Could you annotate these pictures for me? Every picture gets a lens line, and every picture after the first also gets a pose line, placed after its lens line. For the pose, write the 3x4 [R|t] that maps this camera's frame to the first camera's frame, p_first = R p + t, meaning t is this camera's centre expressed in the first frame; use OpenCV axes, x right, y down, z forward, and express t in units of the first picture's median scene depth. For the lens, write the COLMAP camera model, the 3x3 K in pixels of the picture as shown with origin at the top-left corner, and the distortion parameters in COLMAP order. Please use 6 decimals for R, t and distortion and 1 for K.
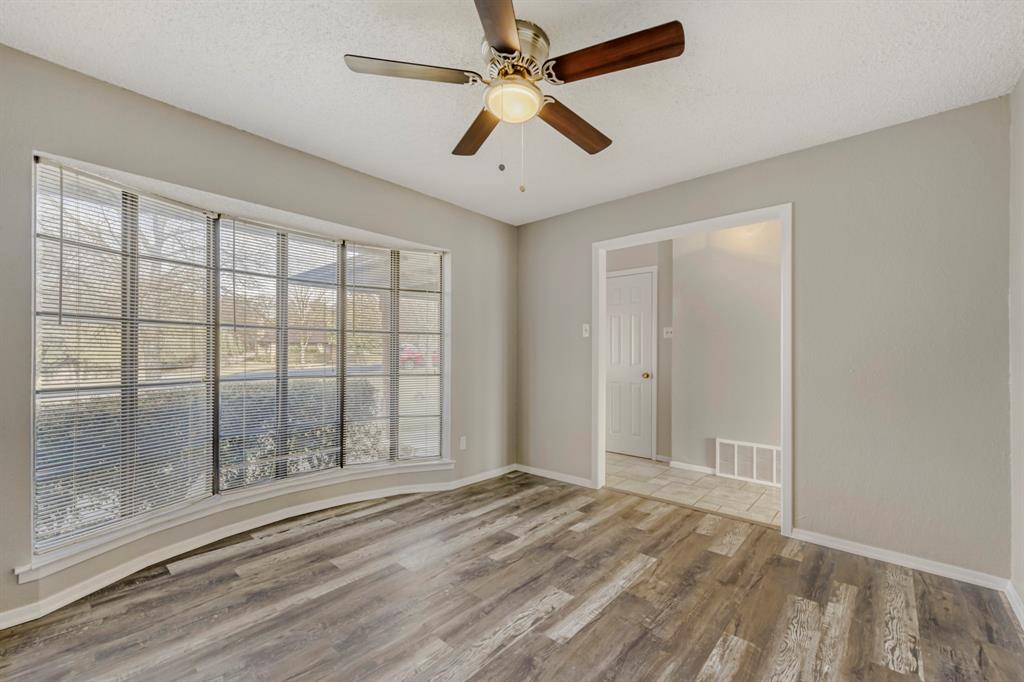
lens RADIAL K [[424.8, 0, 517.3], [0, 424.8, 356.8], [0, 0, 1]] dist [0.000869, 0.000215]
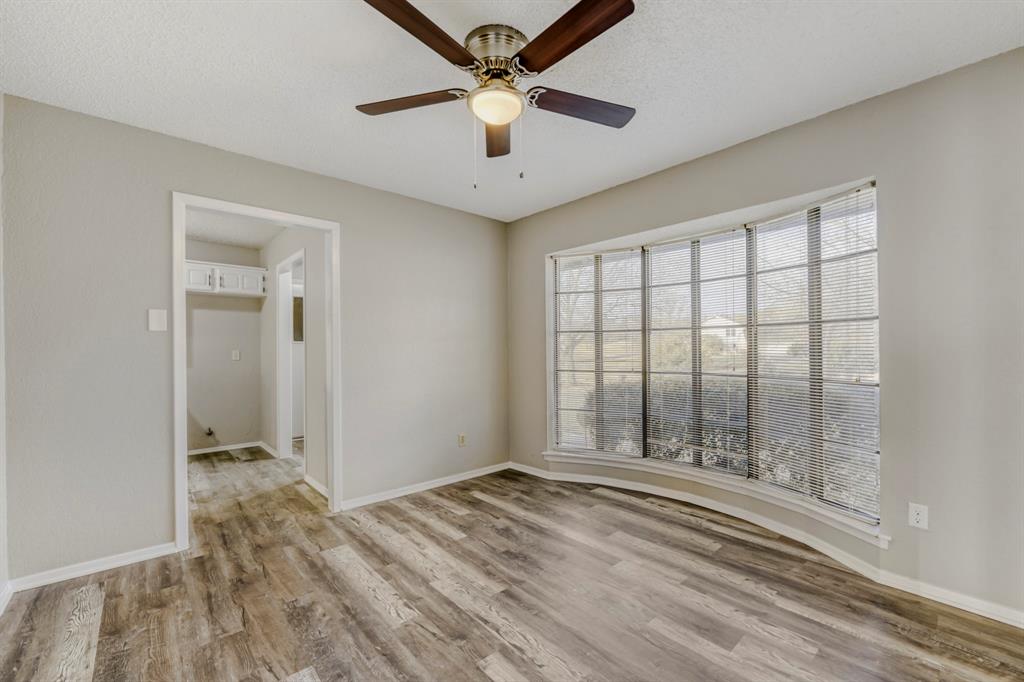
lens RADIAL K [[413.4, 0, 508.5], [0, 413.4, 353.2], [0, 0, 1]] dist [0.001219, -0.000308]
pose [[-0.126525, 0.002377, -0.991961, 0.670049], [-0.003873, 0.999988, 0.002890, -0.005435], [0.991956, 0.004208, -0.126515, 0.794321]]
